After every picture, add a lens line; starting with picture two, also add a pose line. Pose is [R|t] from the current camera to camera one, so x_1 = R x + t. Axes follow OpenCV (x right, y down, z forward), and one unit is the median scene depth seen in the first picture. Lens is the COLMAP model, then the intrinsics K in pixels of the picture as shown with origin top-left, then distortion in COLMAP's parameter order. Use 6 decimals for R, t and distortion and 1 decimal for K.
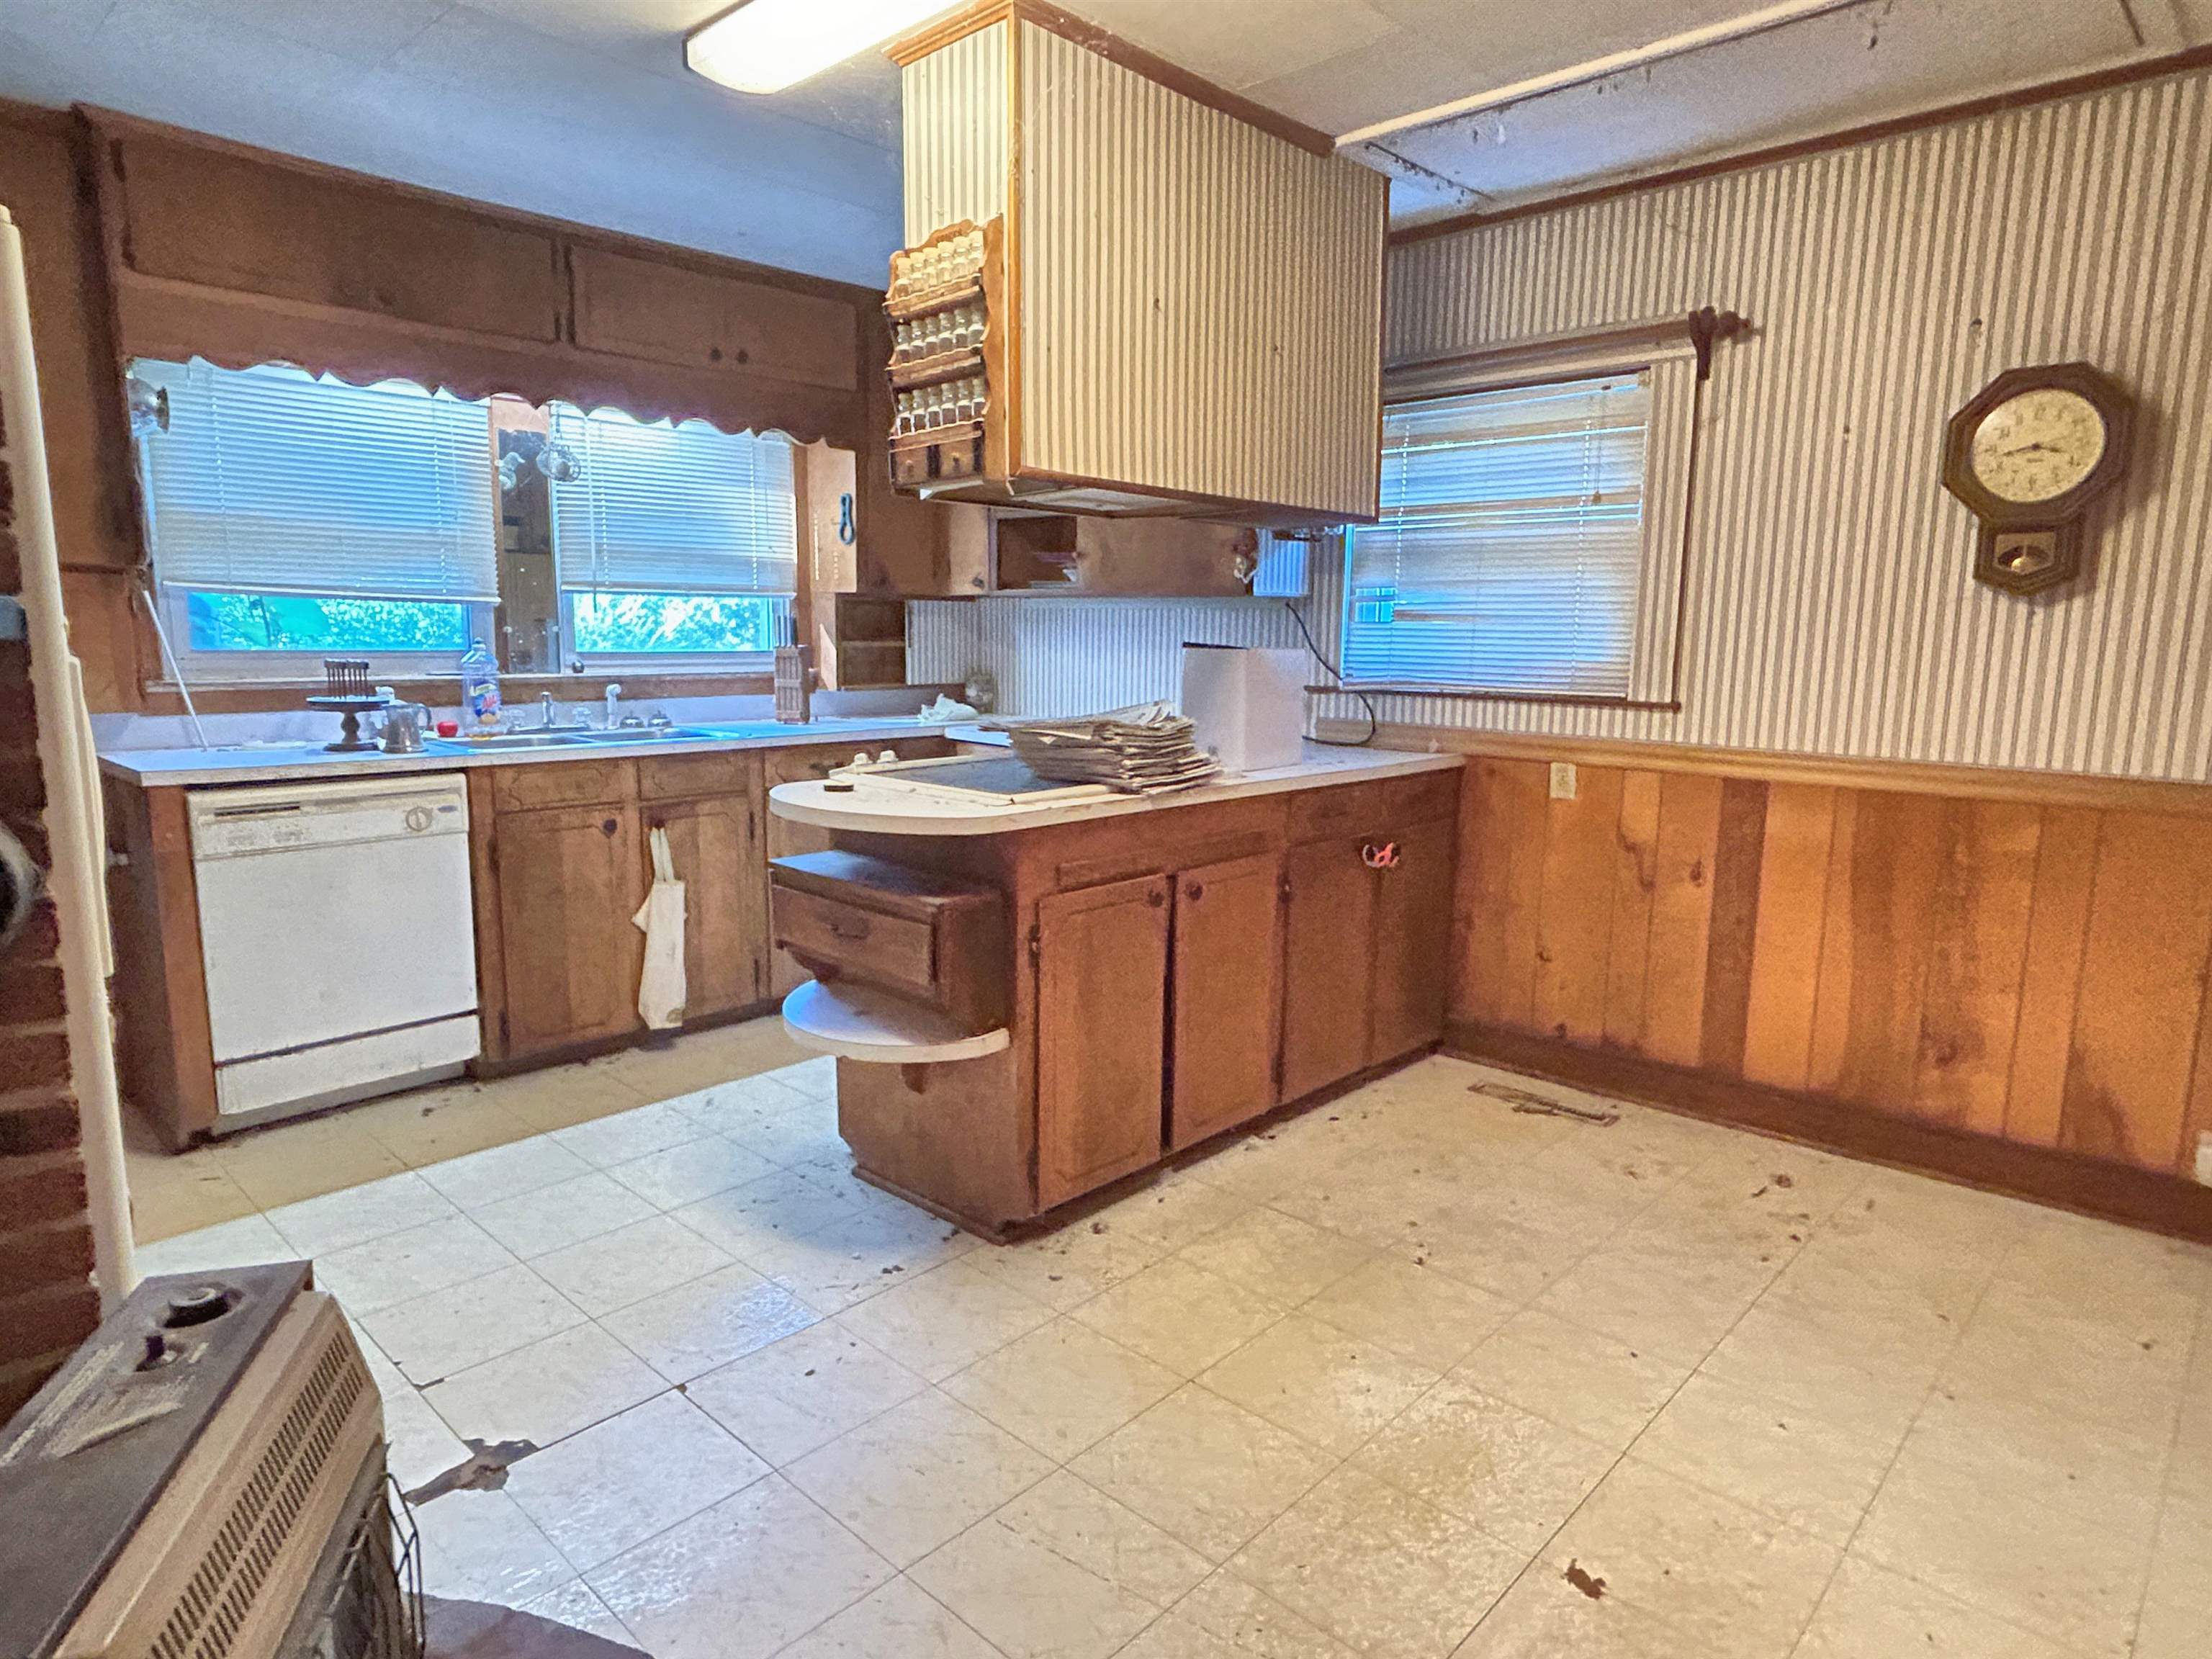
lens RADIAL K [[1287.7, 0, 1108.7], [0, 1287.7, 841.9], [0, 0, 1]] dist [-0.000253, -0.001761]
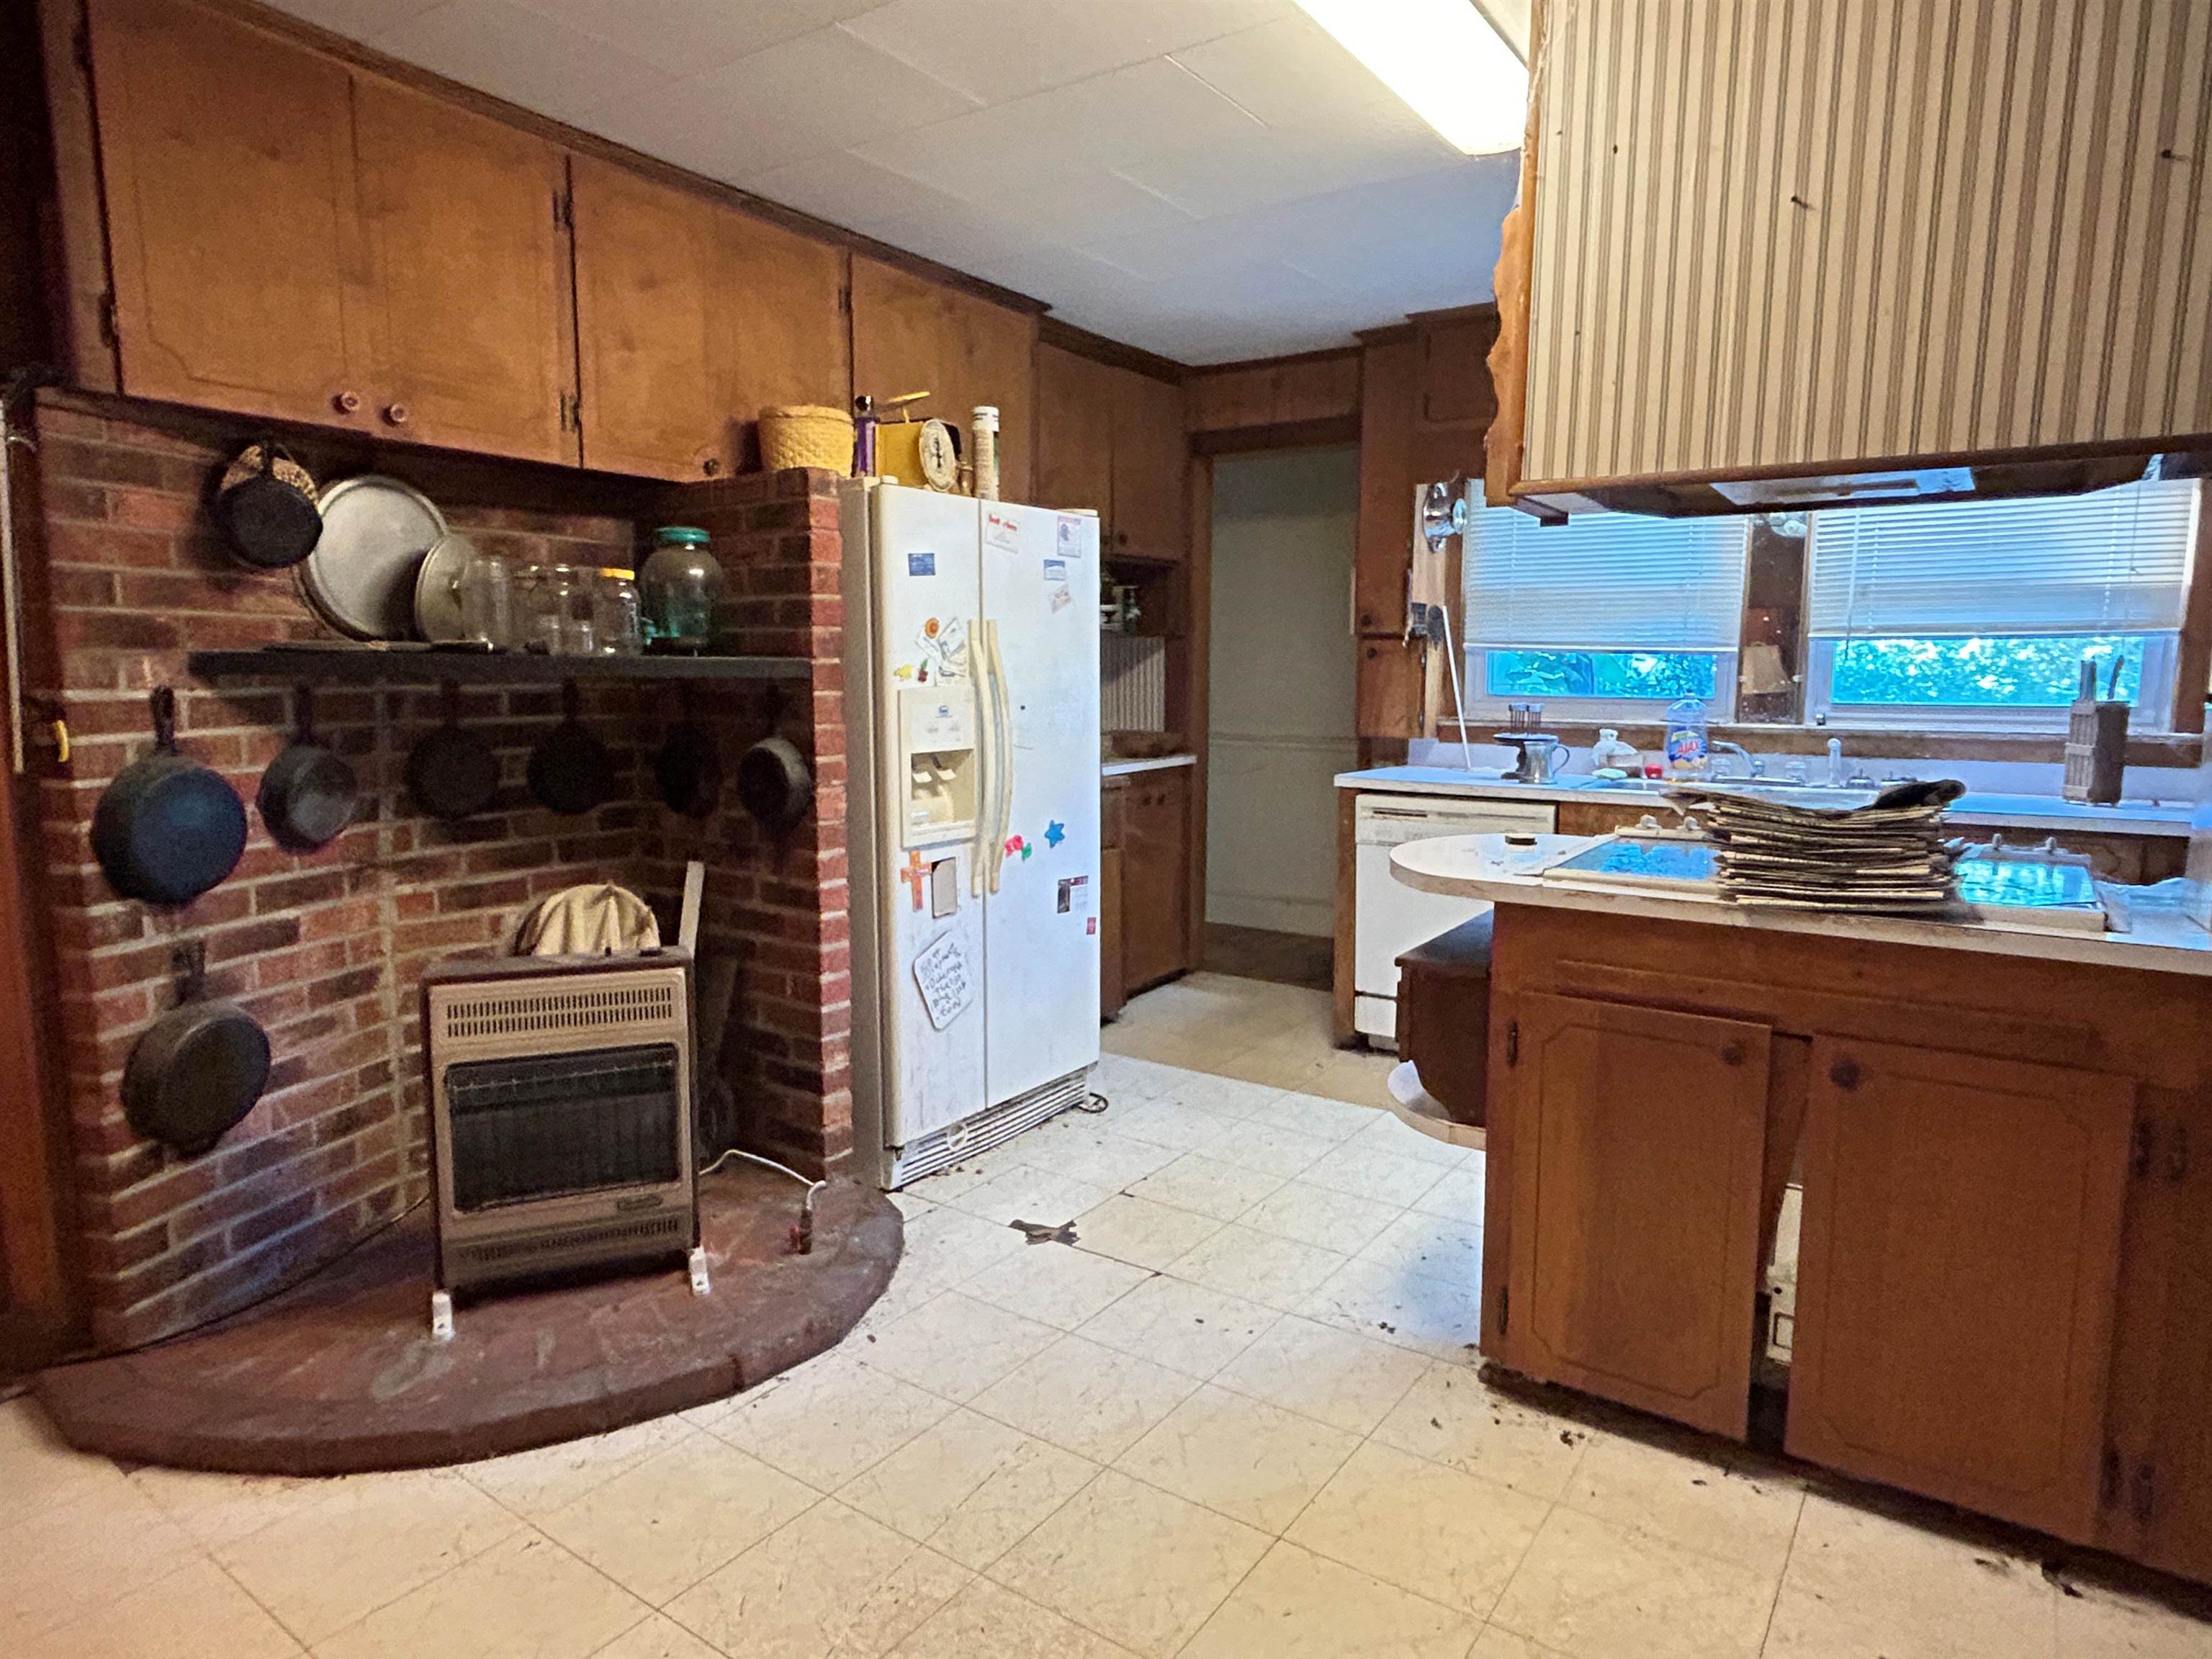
lens RADIAL K [[1287.7, 0, 1105.9], [0, 1287.7, 826.5], [0, 0, 1]] dist [-0.000253, -0.001761]
pose [[0.138979, 0.107223, -0.984474, 0.621423], [-0.163878, 0.982905, 0.083917, -0.074383], [0.976642, 0.149670, 0.154174, 0.508842]]
